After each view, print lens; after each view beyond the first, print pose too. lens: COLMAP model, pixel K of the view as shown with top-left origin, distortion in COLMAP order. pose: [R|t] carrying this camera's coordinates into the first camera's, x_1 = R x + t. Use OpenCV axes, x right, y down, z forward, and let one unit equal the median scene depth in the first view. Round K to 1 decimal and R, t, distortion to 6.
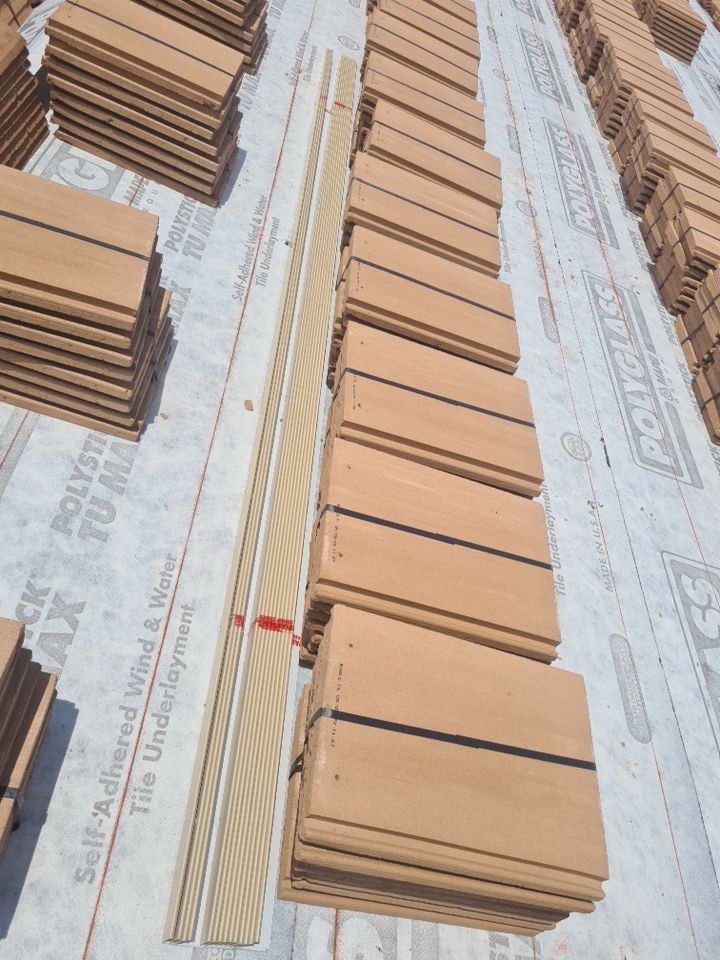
lens RADIAL K [[722.9, 0, 360.0], [0, 722.9, 480.0], [0, 0, 1]] dist [0.067096, -0.060244]
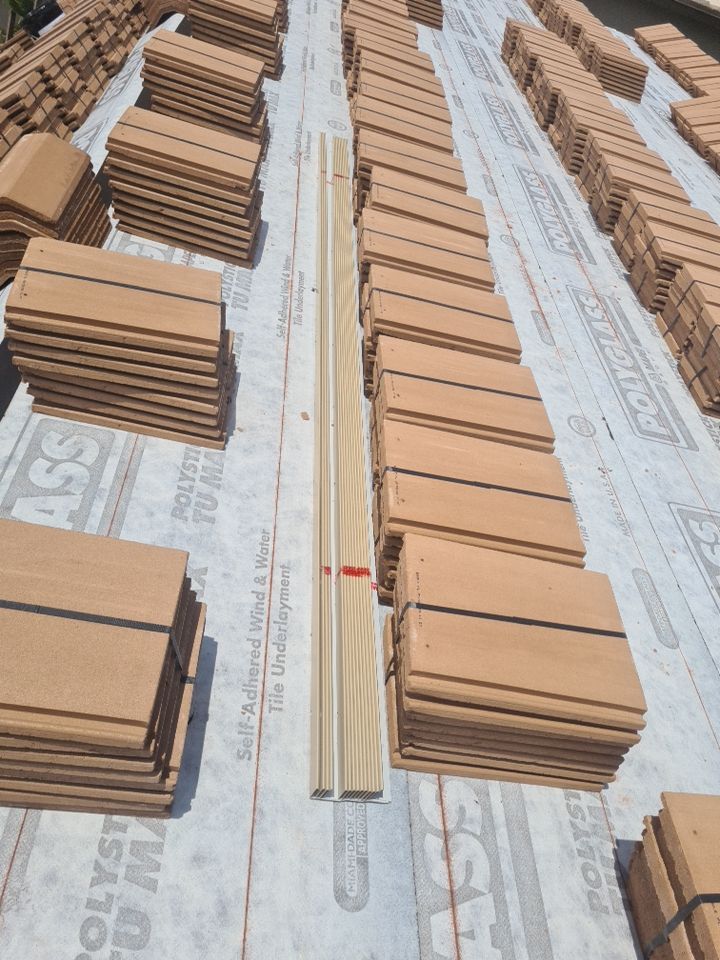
lens RADIAL K [[736.4, 0, 360.0], [0, 736.4, 480.0], [0, 0, 1]] dist [0.067552, -0.058936]
pose [[0.991976, -0.125441, -0.015782, -0.052825], [0.123486, 0.988083, -0.091888, 0.120868], [0.027120, 0.089201, 0.995644, -0.206018]]
